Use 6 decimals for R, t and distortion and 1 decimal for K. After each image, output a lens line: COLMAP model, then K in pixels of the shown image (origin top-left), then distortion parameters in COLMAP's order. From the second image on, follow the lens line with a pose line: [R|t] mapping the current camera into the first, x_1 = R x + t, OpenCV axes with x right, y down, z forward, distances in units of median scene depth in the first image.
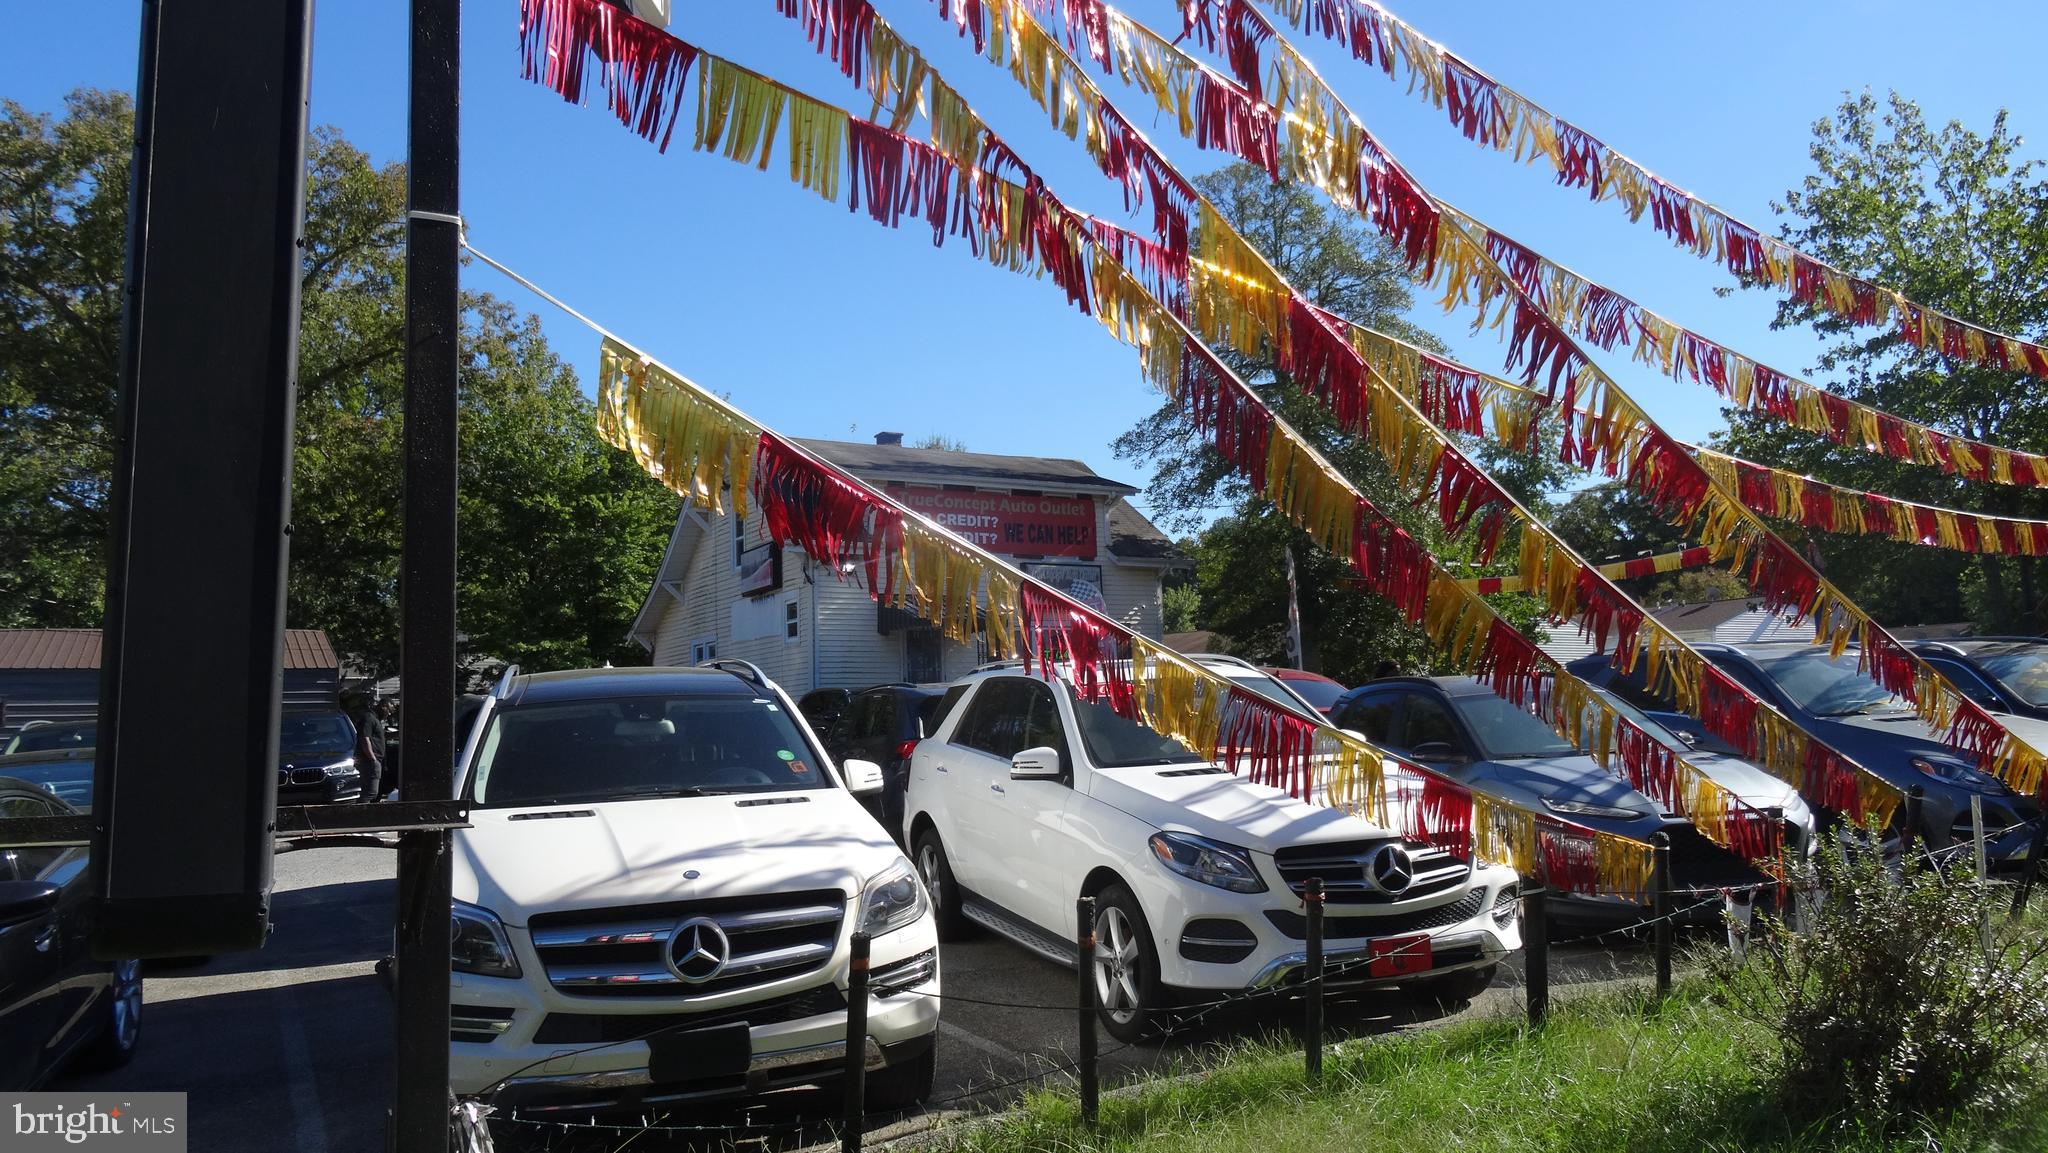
lens RADIAL K [[1455.2, 0, 1024.0], [0, 1455.2, 576.5], [0, 0, 1]] dist [-0.009378, -0.000405]
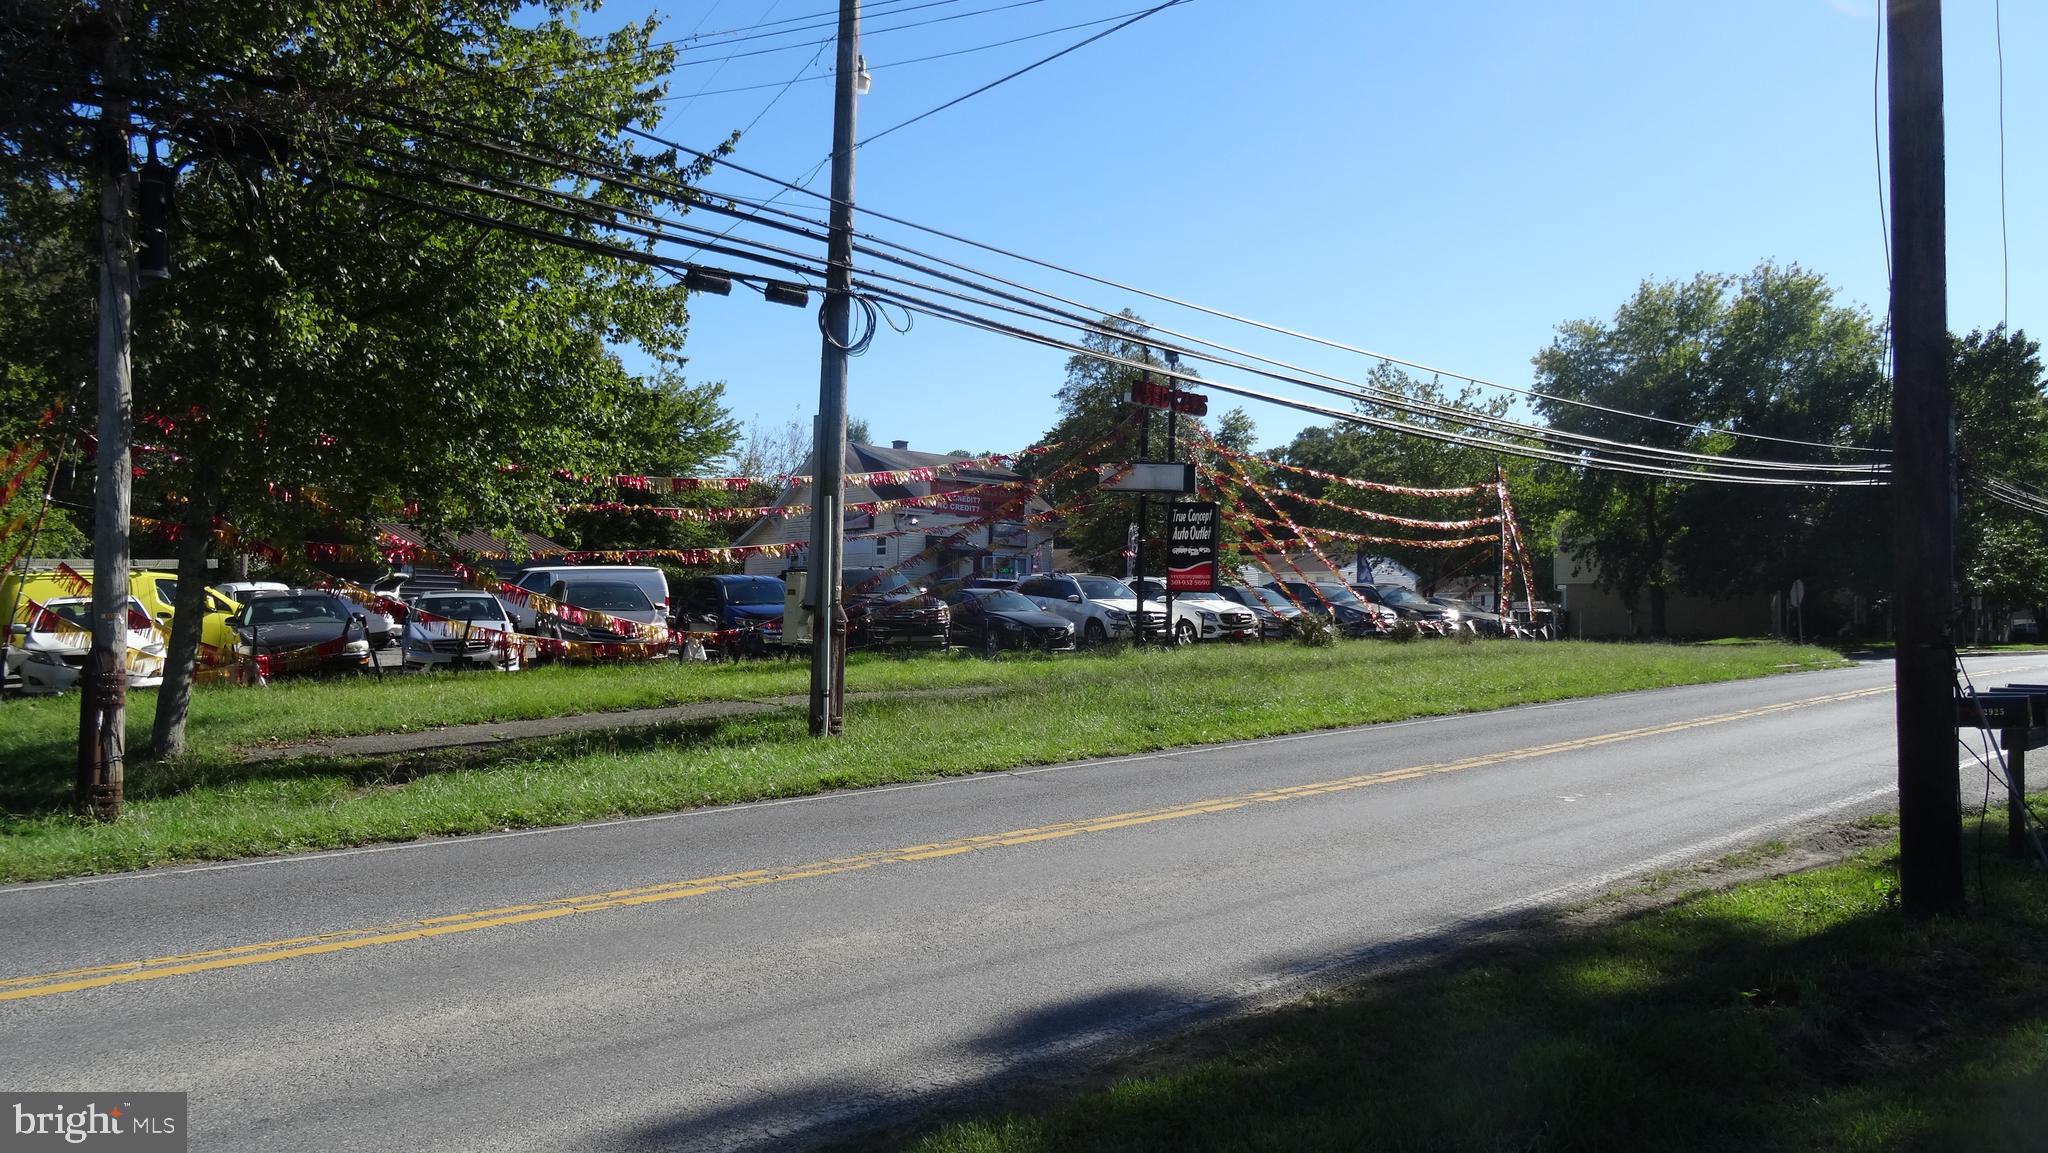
lens RADIAL K [[1455.2, 0, 1024.0], [0, 1455.2, 576.5], [0, 0, 1]] dist [-0.009378, -0.000405]
pose [[0.974861, 0.048445, 0.217482, -1.664262], [-0.061552, 0.996648, 0.053899, -0.194413], [-0.214142, -0.065930, 0.974575, -3.985123]]
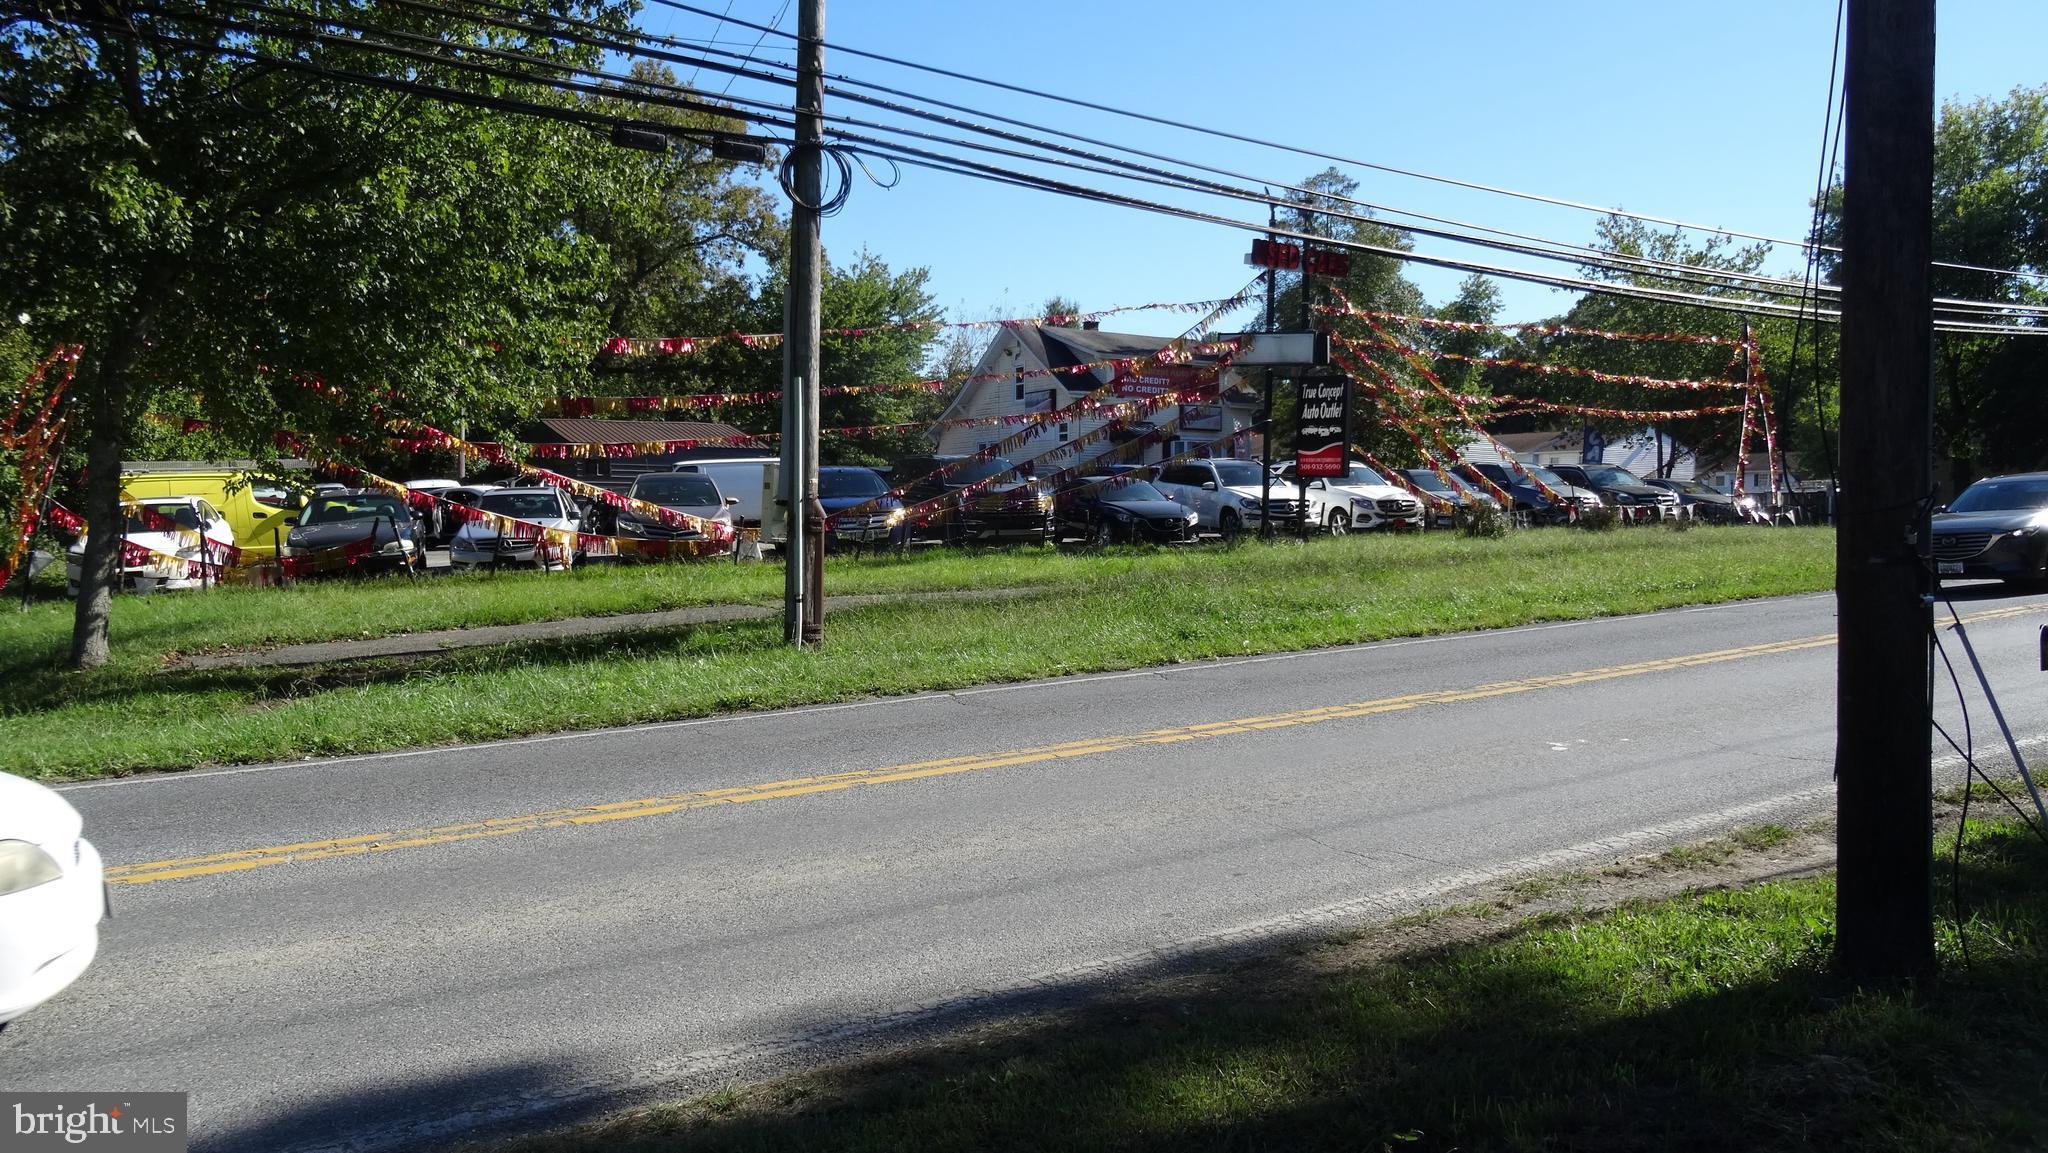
lens RADIAL K [[1454.1, 0, 1030.9], [0, 1454.1, 576.2], [0, 0, 1]] dist [-0.000668, 0.000546]
pose [[0.998911, 0.029859, 0.035849, -1.113989], [-0.034616, 0.989490, 0.140400, -0.201440], [-0.031280, -0.141488, 0.989446, -3.697955]]
